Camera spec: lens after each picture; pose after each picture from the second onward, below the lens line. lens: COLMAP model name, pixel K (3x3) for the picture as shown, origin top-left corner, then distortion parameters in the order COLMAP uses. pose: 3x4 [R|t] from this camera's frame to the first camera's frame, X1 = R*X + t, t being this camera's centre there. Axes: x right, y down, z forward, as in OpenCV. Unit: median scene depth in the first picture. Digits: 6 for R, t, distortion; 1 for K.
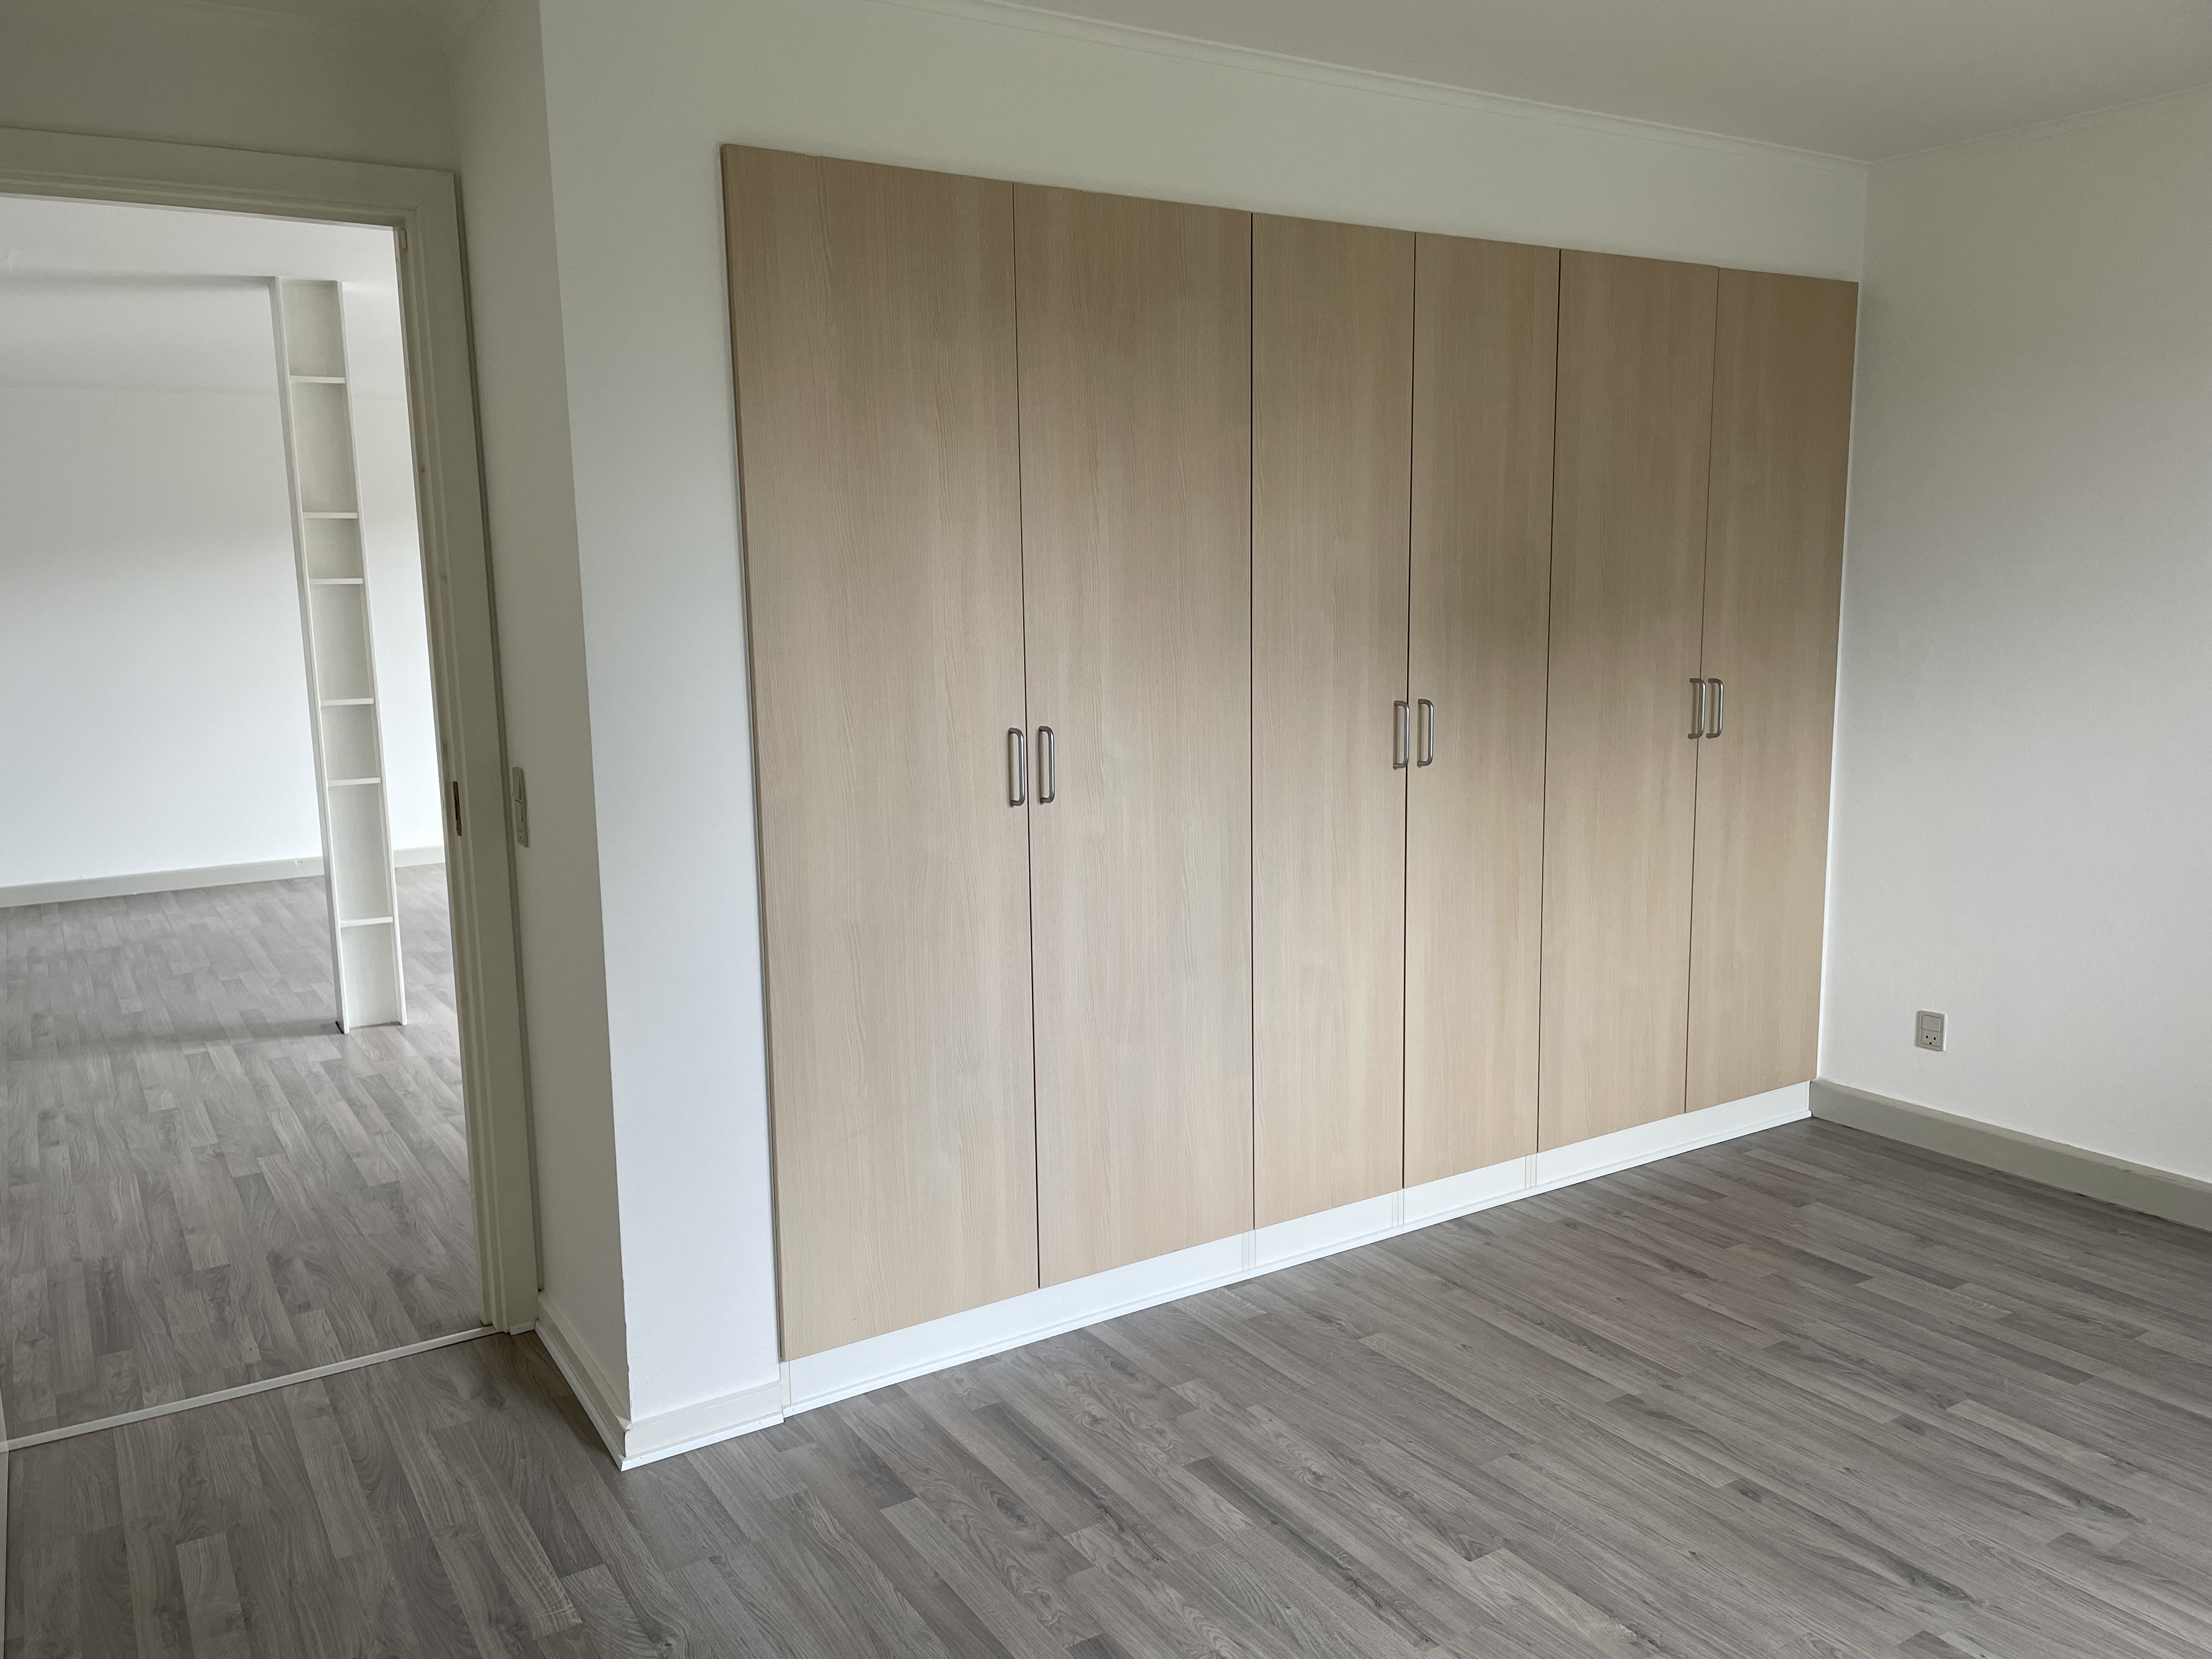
lens RADIAL K [[1663.6, 0, 1088.7], [0, 1663.6, 821.5], [0, 0, 1]] dist [0.098561, -0.121868]
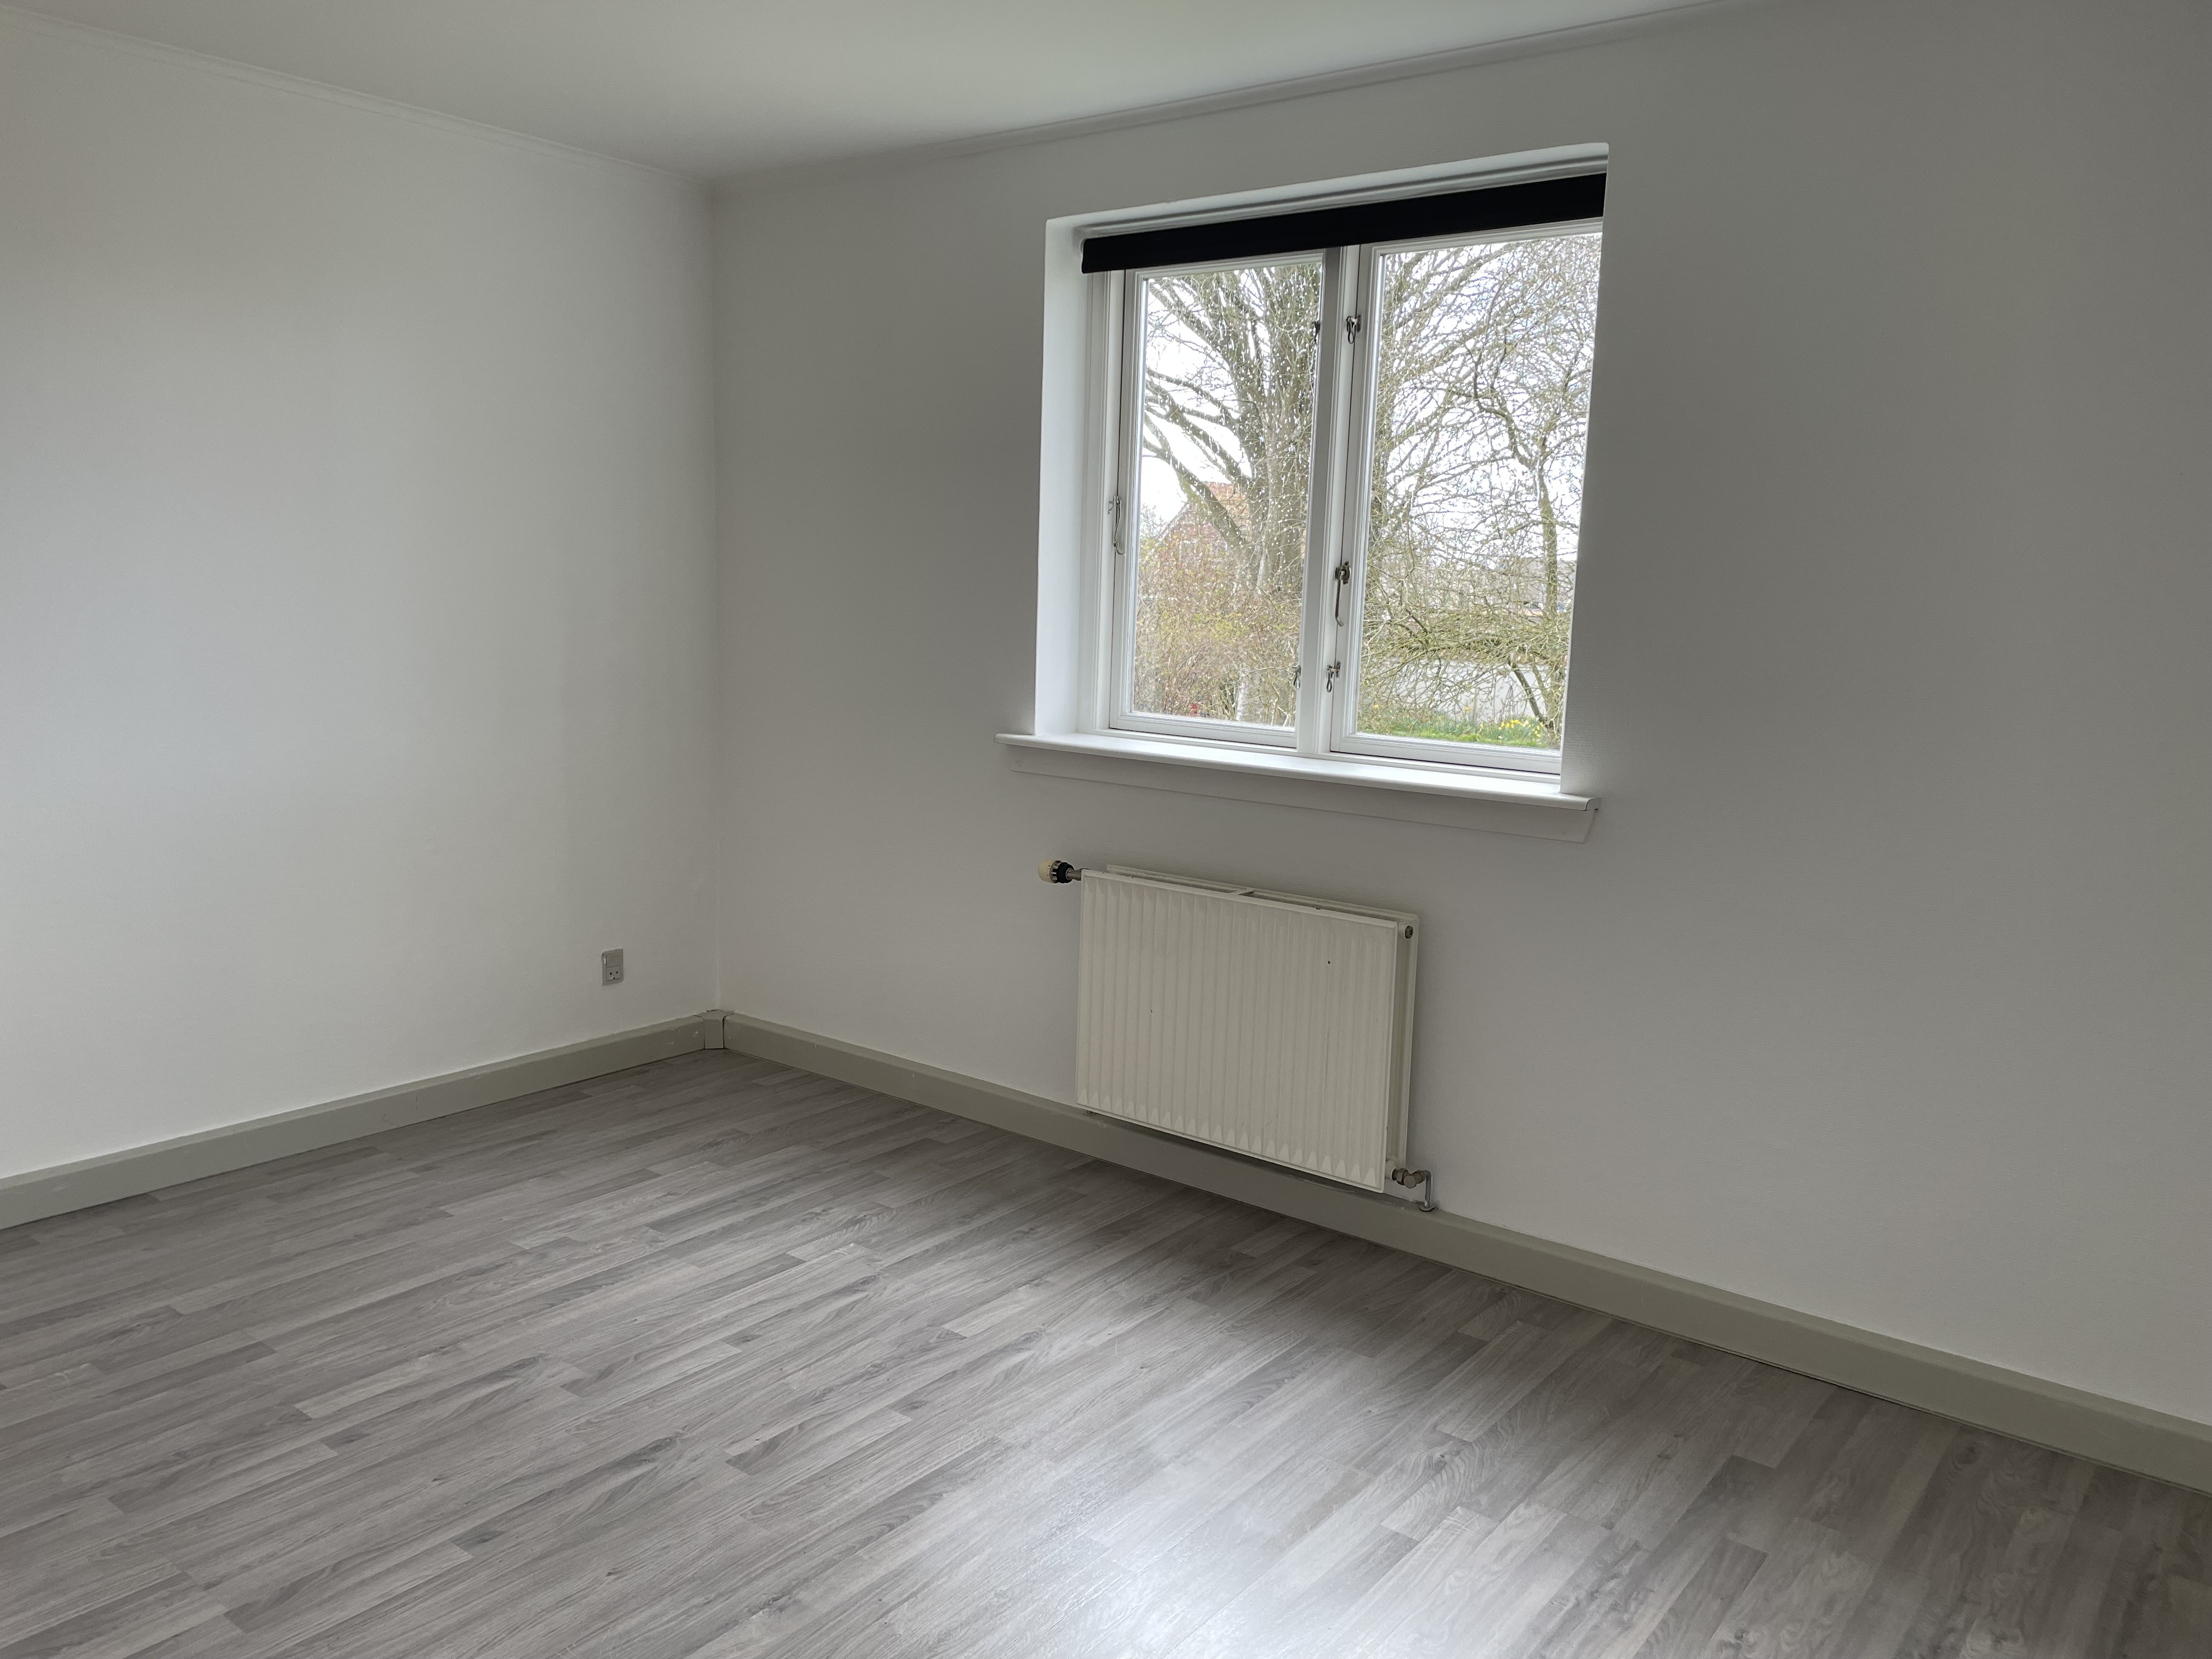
lens RADIAL K [[1663.6, 0, 1088.7], [0, 1663.6, 821.5], [0, 0, 1]] dist [0.098561, -0.121868]
pose [[-0.333739, -0.136636, 0.932711, -0.481319], [0.112793, 0.976543, 0.183416, -0.104963], [-0.935893, 0.166416, -0.310499, 0.841197]]
